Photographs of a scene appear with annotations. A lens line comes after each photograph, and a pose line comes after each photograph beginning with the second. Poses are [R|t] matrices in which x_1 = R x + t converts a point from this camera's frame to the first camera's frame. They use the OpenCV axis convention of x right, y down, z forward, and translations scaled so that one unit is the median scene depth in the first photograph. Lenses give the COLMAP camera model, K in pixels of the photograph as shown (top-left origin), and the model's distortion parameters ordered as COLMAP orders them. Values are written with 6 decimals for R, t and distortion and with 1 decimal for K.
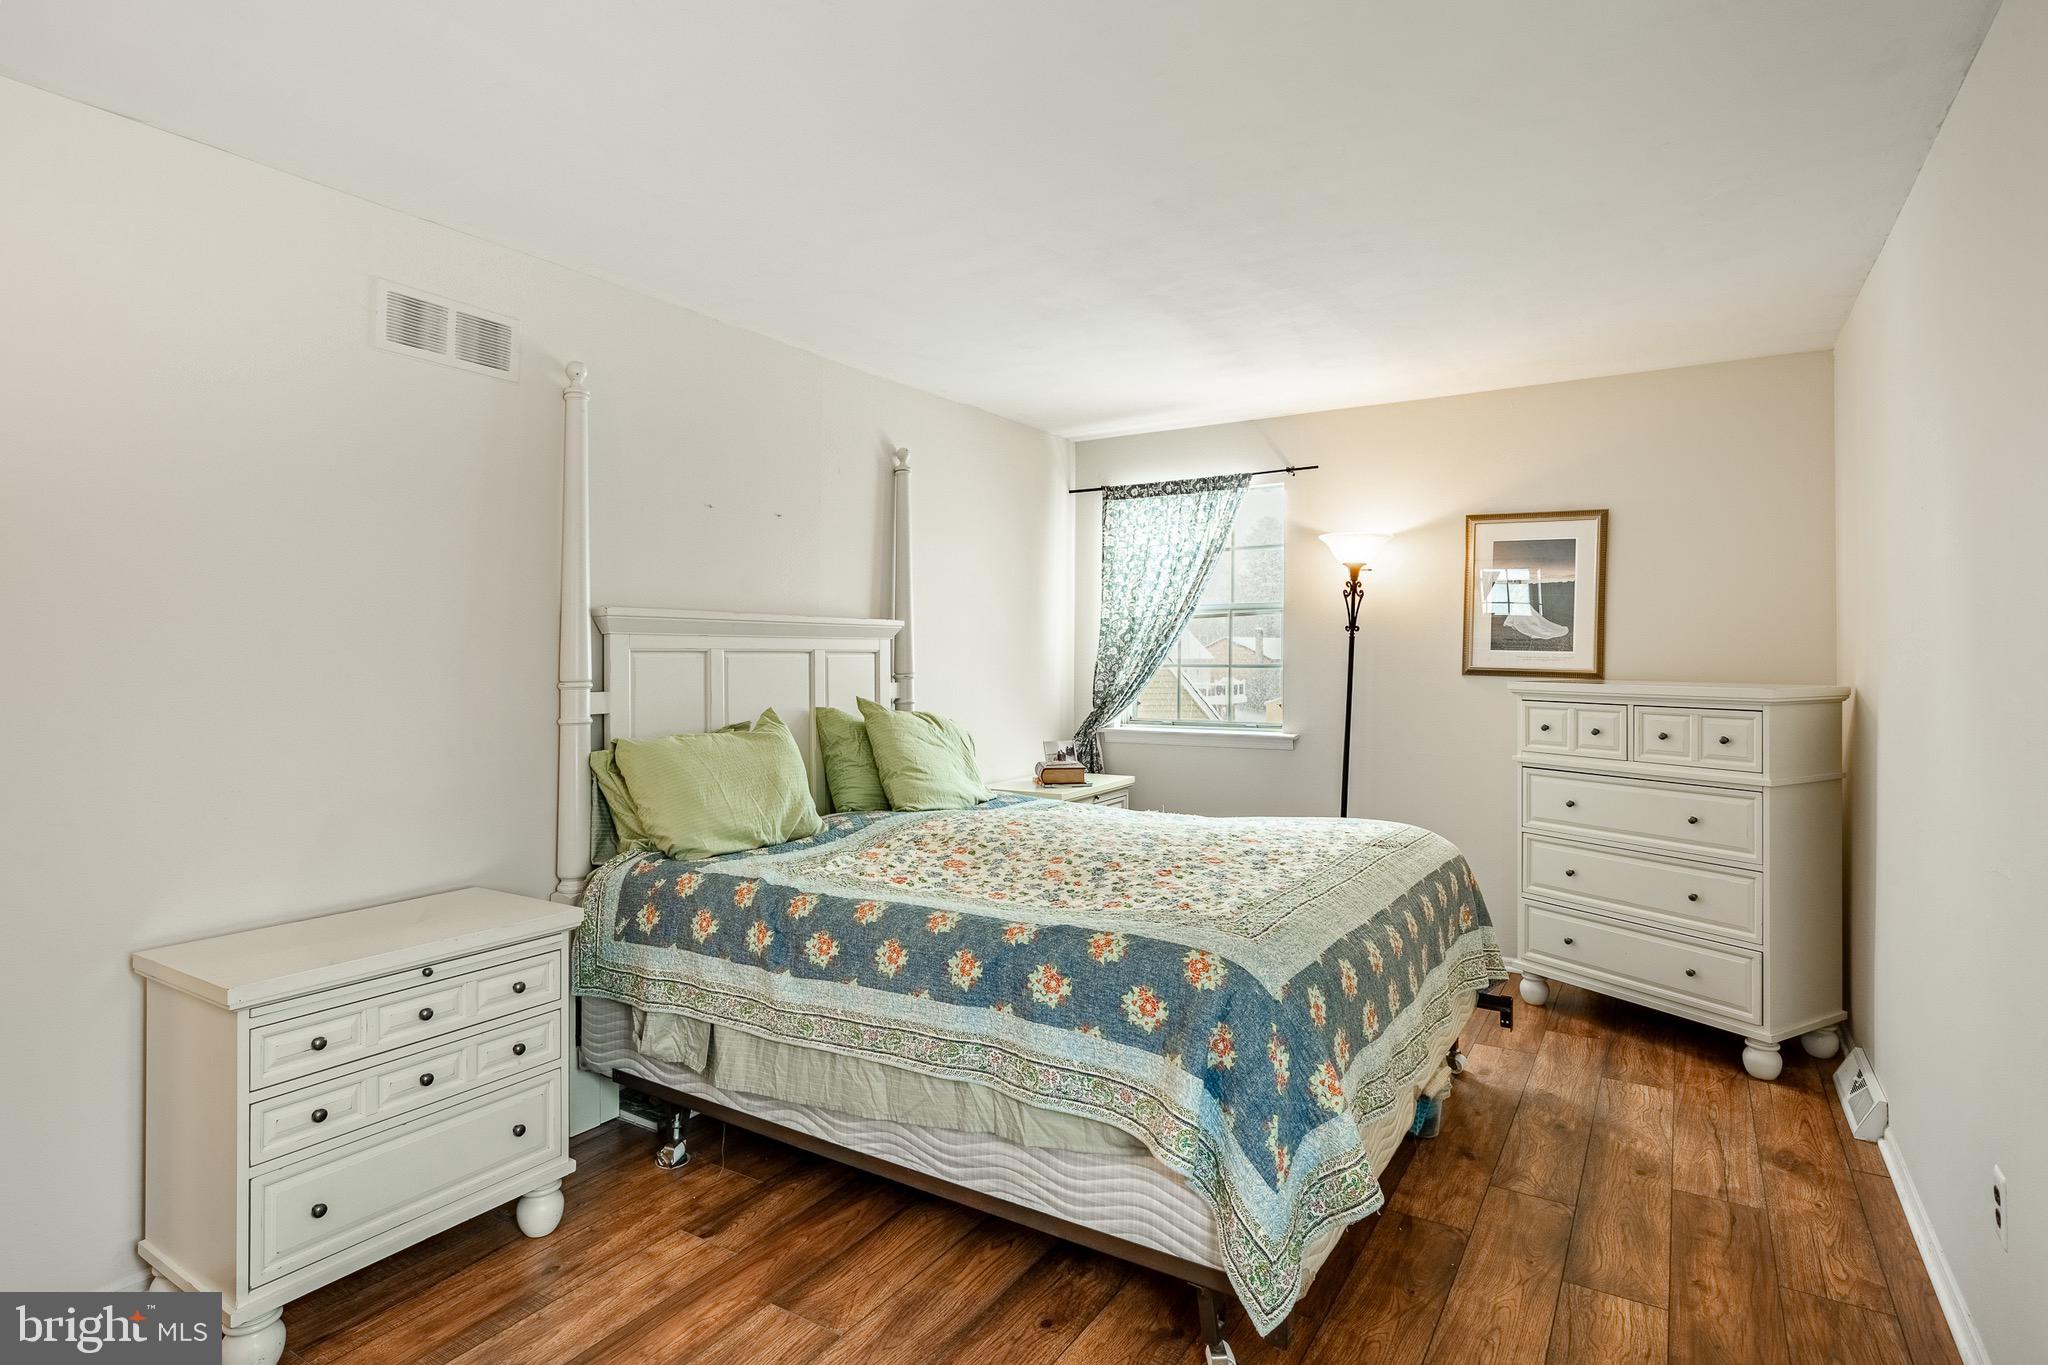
lens RADIAL K [[1006.9, 0, 1015.0], [0, 1006.9, 662.2], [0, 0, 1]] dist [-0.012927, 0.001009]
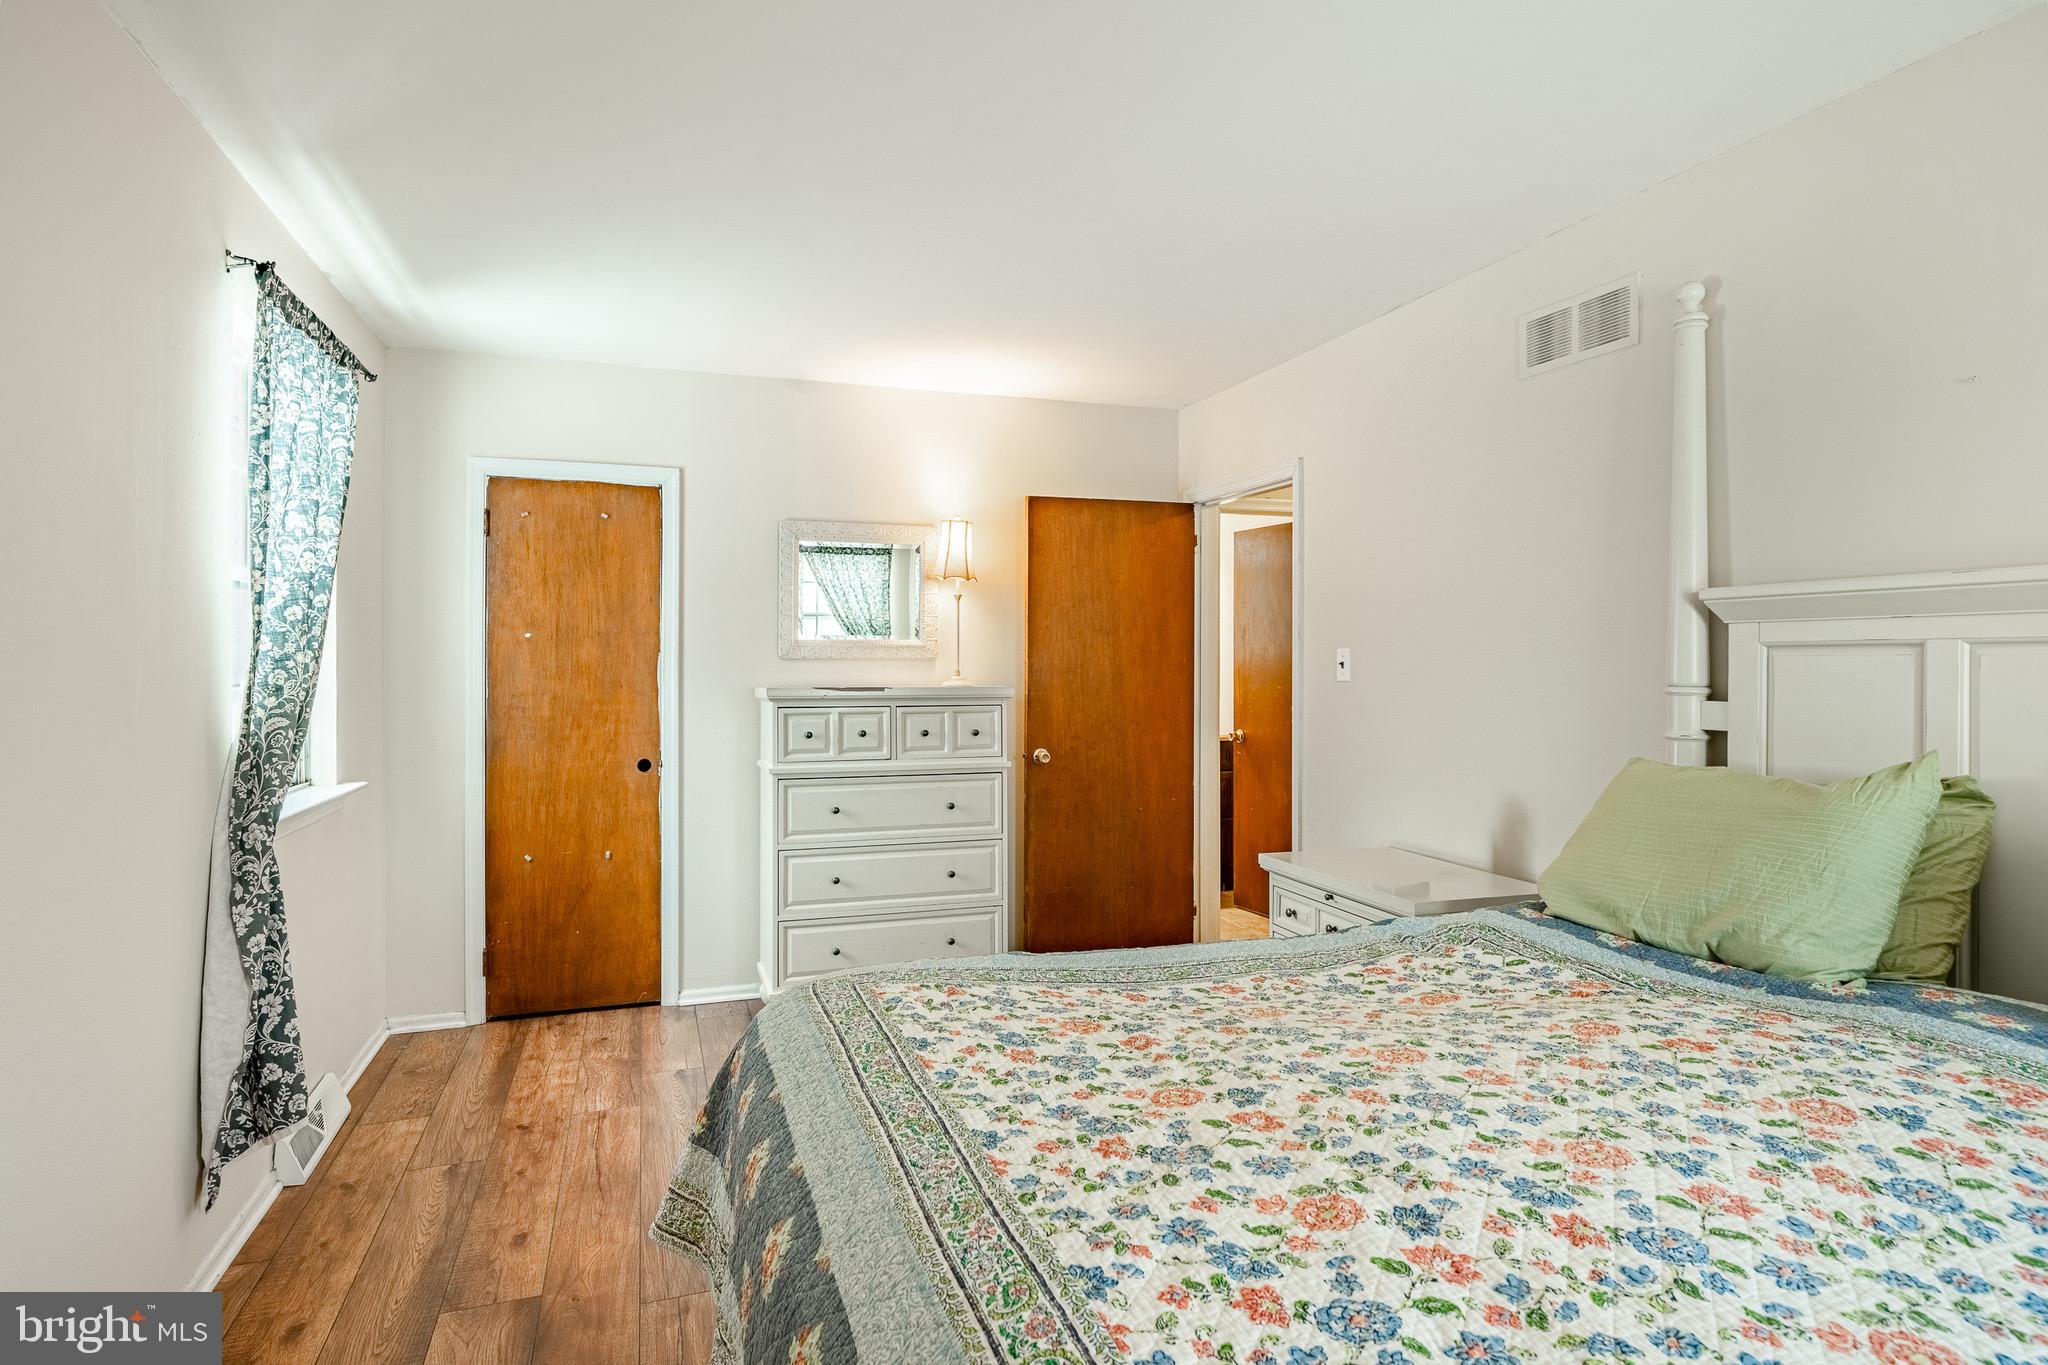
lens RADIAL K [[1079.0, 0, 1020.8], [0, 1079.0, 665.3], [0, 0, 1]] dist [0.040118, 0.000262]
pose [[-0.607515, 0.003069, -0.794302, 0.561275], [-0.007127, 0.999931, 0.009315, -0.001514], [0.794276, 0.011320, -0.607451, 1.085415]]
